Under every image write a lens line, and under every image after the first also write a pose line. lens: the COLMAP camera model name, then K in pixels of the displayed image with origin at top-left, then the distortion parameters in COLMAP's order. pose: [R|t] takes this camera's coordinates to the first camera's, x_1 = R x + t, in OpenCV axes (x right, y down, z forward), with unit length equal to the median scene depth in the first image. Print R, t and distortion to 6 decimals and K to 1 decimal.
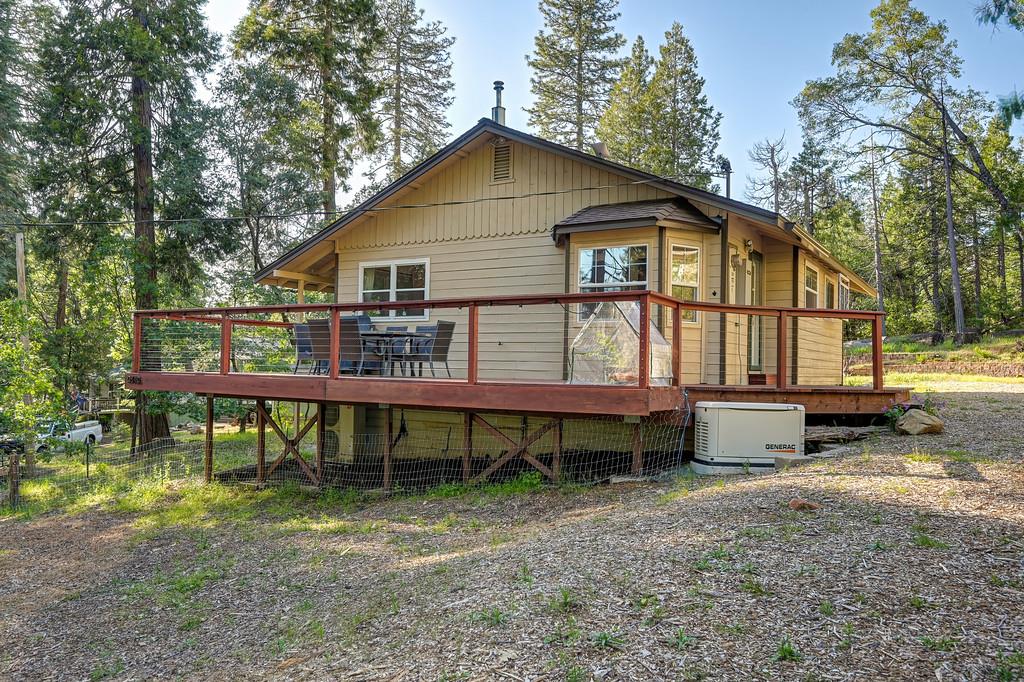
lens RADIAL K [[753.8, 0, 515.6], [0, 753.8, 347.5], [0, 0, 1]] dist [-0.002588, -0.002709]
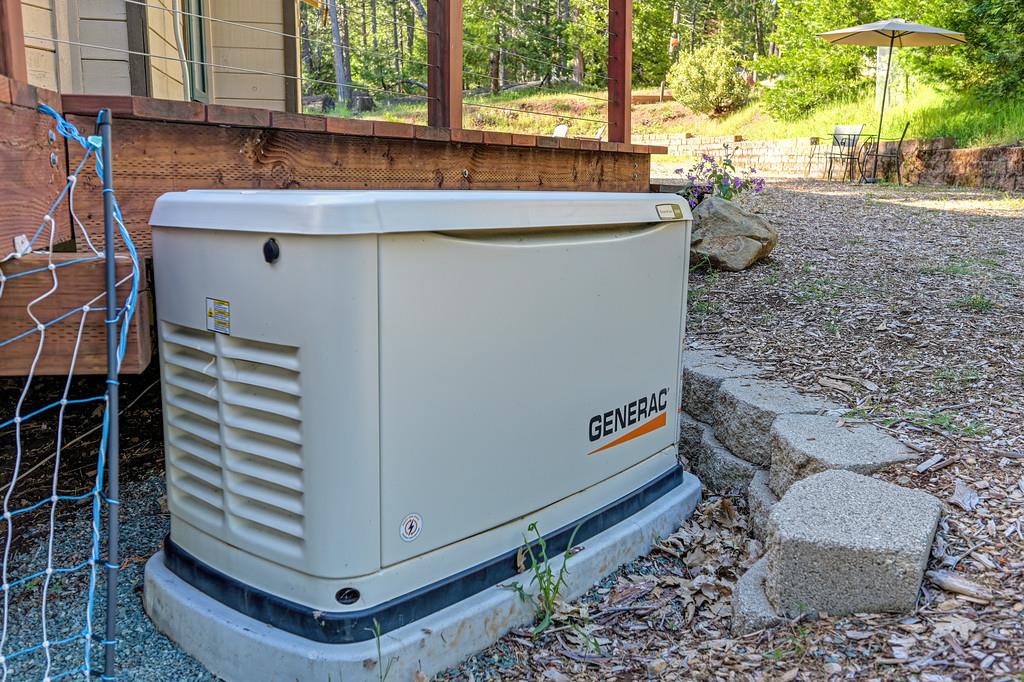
lens RADIAL K [[887.7, 0, 512.0], [0, 887.7, 341.0], [0, 0, 1]] dist [0.002305, 0.001751]
pose [[0.719631, -0.141246, 0.679839, 0.103963], [-0.025640, 0.973018, 0.229299, 0.036558], [-0.693883, -0.182441, 0.696592, 0.516821]]
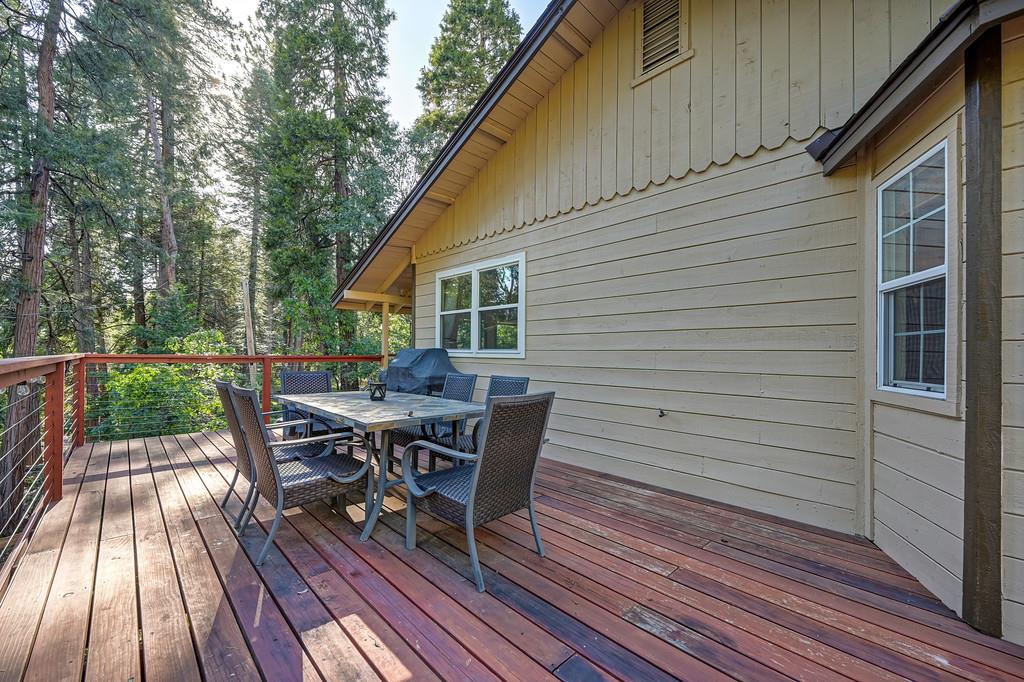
lens RADIAL K [[406.3, 0, 514.0], [0, 406.3, 353.3], [0, 0, 1]] dist [-0.000678, 0.000013]
pose [[0.968607, -0.010242, -0.248384, -0.044108], [0.015419, 0.999702, 0.018908, -0.046107], [0.248117, -0.022145, 0.968477, 0.694934]]
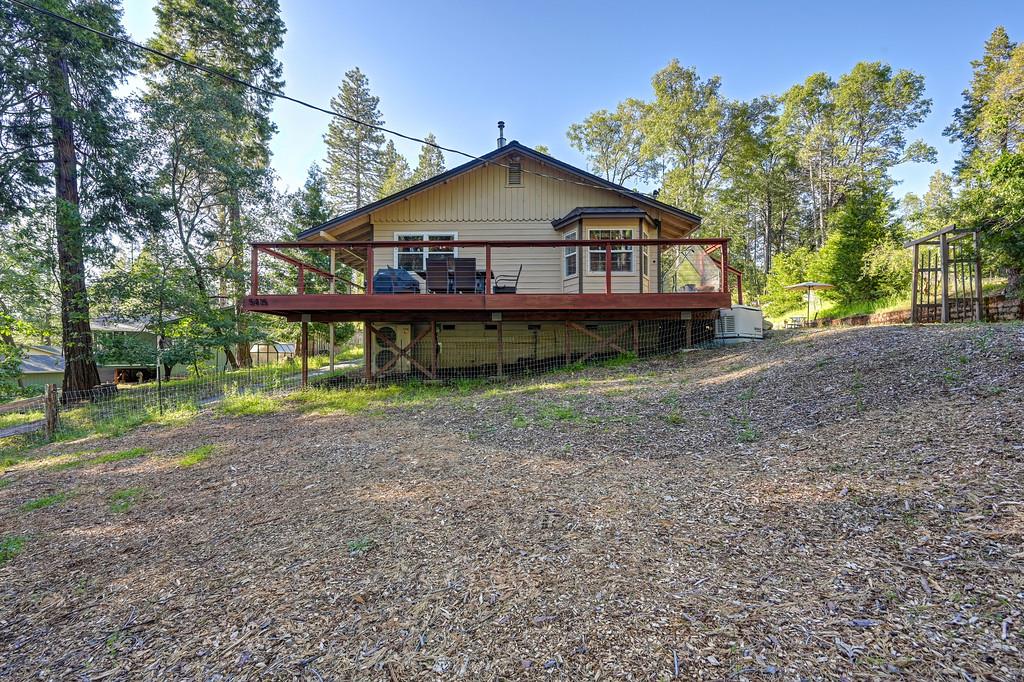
lens RADIAL K [[440.2, 0, 512.7], [0, 440.2, 349.3], [0, 0, 1]] dist [0.001764, 0.000393]
pose [[0.867472, -0.014069, 0.497288, -0.459237], [0.003294, 0.999741, 0.022538, 0.093877], [-0.497476, -0.017913, 0.867293, 0.195022]]
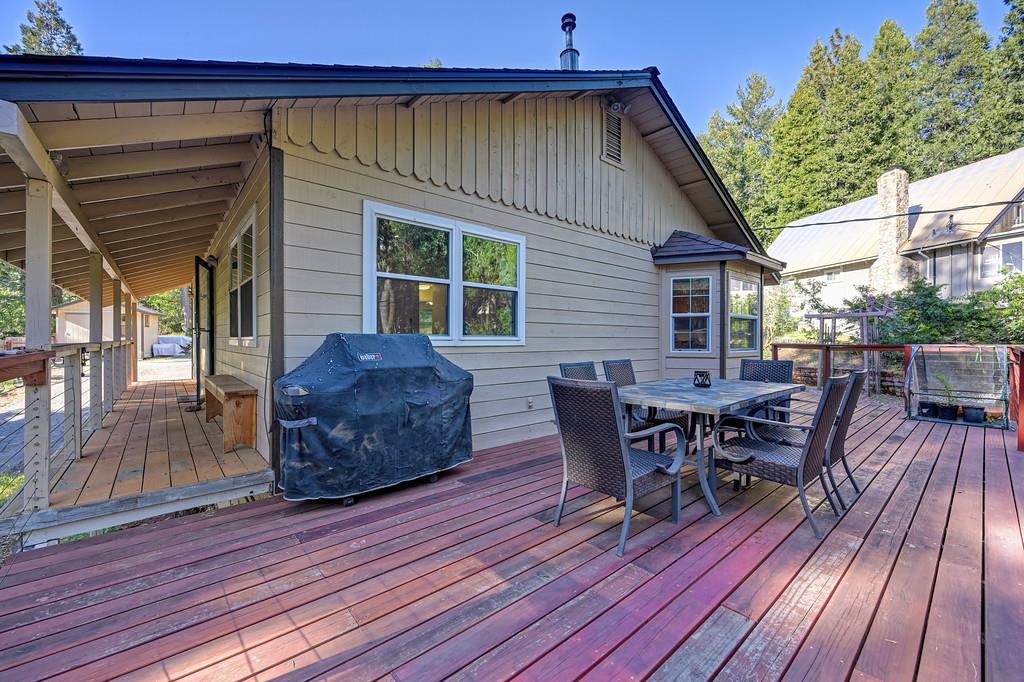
lens RADIAL K [[407.1, 0, 514.2], [0, 407.1, 345.9], [0, 0, 1]] dist [-0.001001, 0.000161]
pose [[0.300062, -0.033012, 0.953348, -0.425867], [-0.017230, 0.999050, 0.040017, -0.047937], [-0.953764, -0.028434, 0.299208, 0.924084]]
